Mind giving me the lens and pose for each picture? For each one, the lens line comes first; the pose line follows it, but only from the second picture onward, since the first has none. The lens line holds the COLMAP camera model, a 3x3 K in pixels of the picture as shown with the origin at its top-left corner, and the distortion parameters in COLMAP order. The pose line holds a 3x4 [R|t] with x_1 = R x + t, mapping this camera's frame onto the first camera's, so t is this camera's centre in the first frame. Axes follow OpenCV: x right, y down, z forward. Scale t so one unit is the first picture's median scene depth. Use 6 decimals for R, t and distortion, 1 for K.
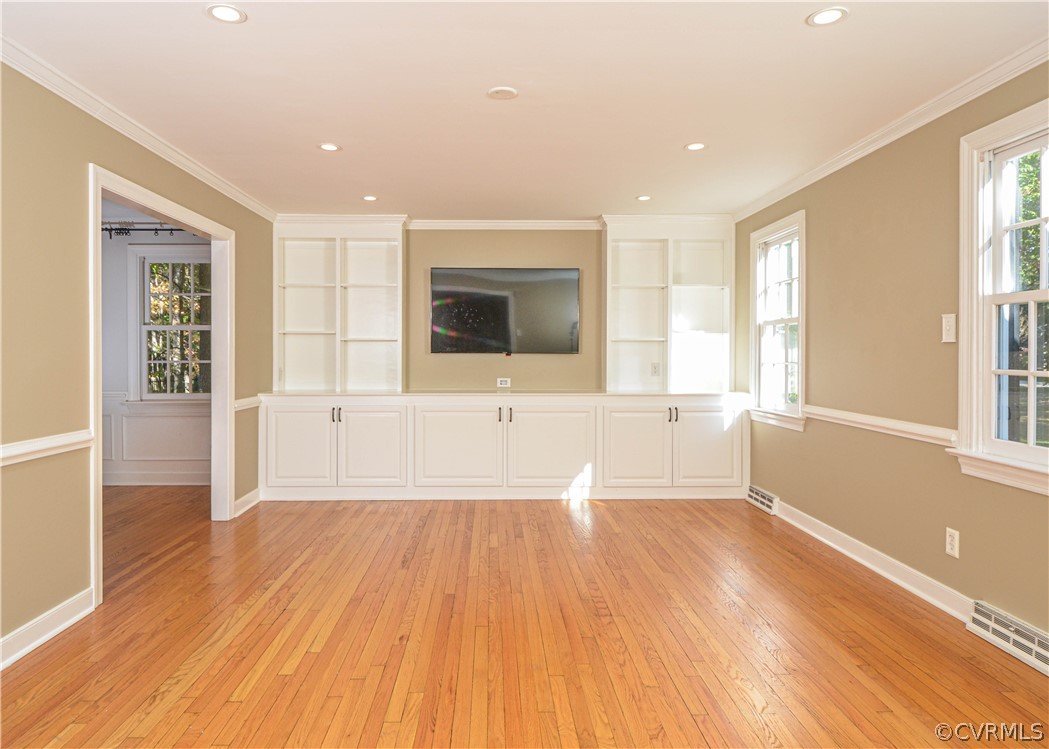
lens RADIAL K [[647.0, 0, 522.9], [0, 647.0, 355.1], [0, 0, 1]] dist [-0.001043, -0.000602]
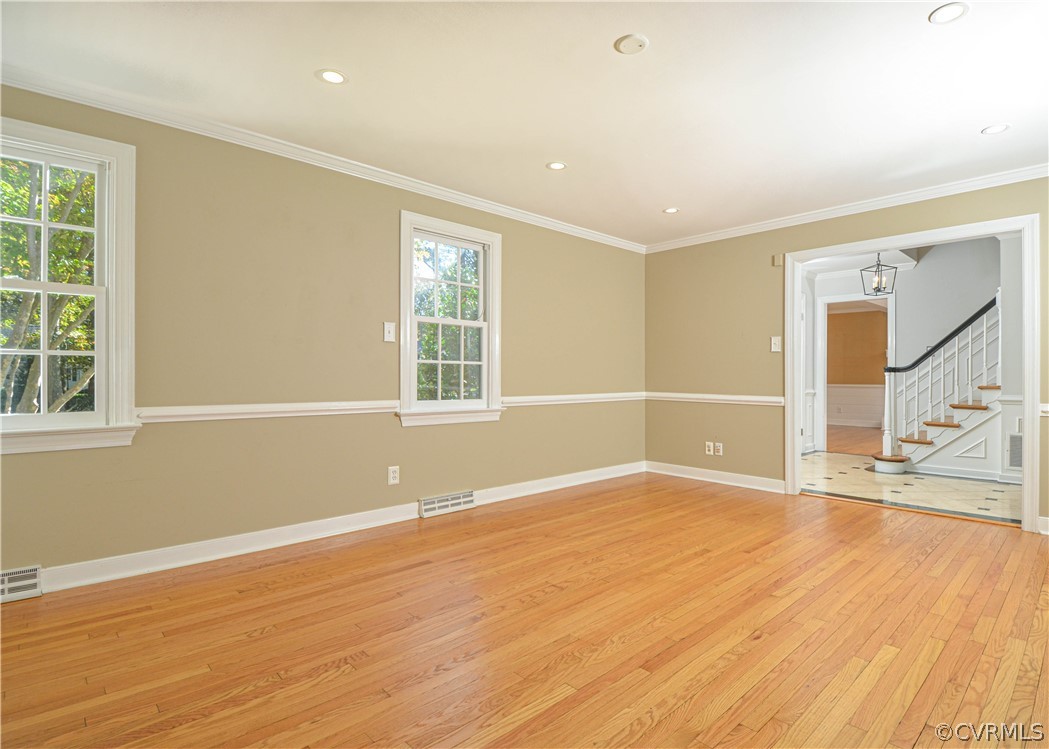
lens RADIAL K [[534.1, 0, 550.0], [0, 534.1, 377.2], [0, 0, 1]] dist [-0.001579, -0.015850]
pose [[-0.659033, -0.003784, 0.752105, -0.522681], [0.000864, 0.999983, 0.005788, 0.057823], [-0.752114, 0.004464, -0.659018, 1.599029]]
